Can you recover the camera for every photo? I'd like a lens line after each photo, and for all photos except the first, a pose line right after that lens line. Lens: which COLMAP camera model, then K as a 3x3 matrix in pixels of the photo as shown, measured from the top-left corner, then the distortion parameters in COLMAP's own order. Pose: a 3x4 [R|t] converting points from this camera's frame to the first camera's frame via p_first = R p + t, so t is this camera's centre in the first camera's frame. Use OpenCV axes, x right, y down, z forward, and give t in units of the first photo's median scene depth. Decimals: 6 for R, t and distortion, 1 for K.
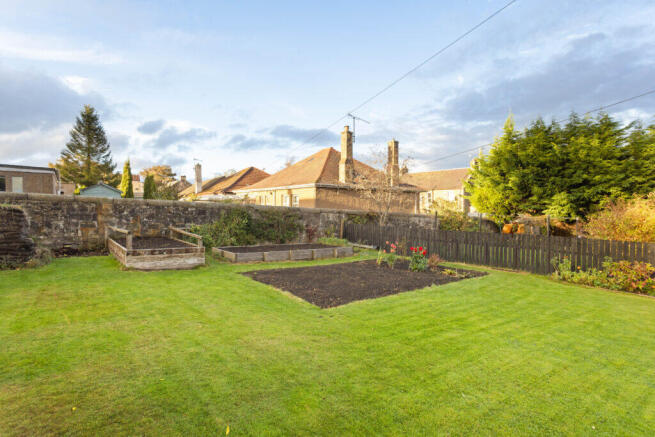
lens RADIAL K [[313.5, 0, 327.7], [0, 313.5, 216.0], [0, 0, 1]] dist [-0.011687, 0.003017]
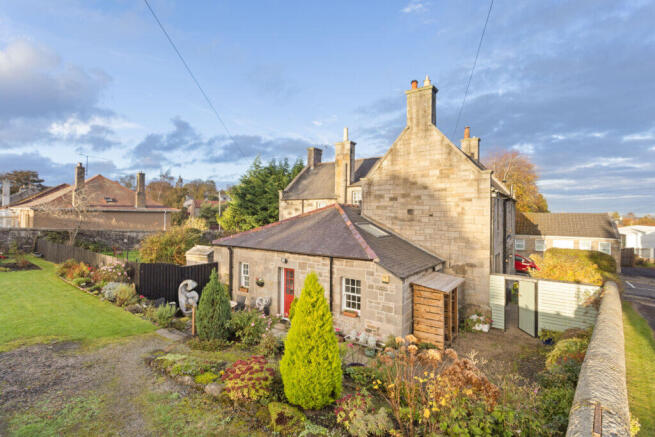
lens RADIAL K [[313.5, 0, 326.5], [0, 313.5, 213.4], [0, 0, 1]] dist [-0.011687, 0.003017]
pose [[0.980711, 0.013226, 0.195016, 0.764306], [-0.007387, 0.999503, -0.030638, -0.039065], [-0.195324, 0.028606, 0.980321, -0.437398]]
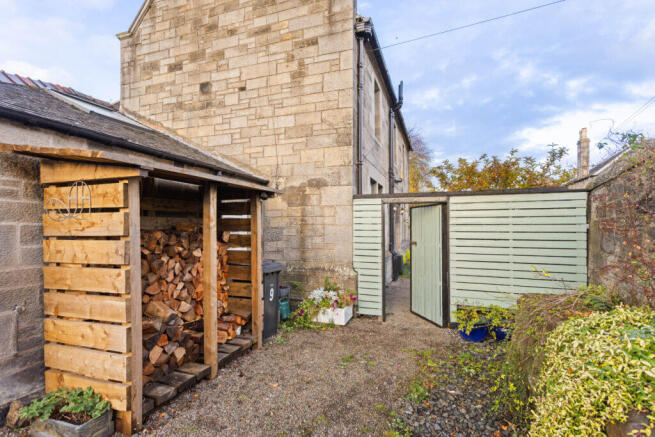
lens RADIAL K [[313.5, 0, 326.8], [0, 313.5, 224.7], [0, 0, 1]] dist [-0.011687, 0.003017]
pose [[0.888440, 0.000938, 0.458992, 1.029474], [0.010865, 0.999675, -0.023074, 0.079437], [-0.458865, 0.025487, 0.888141, -0.154480]]
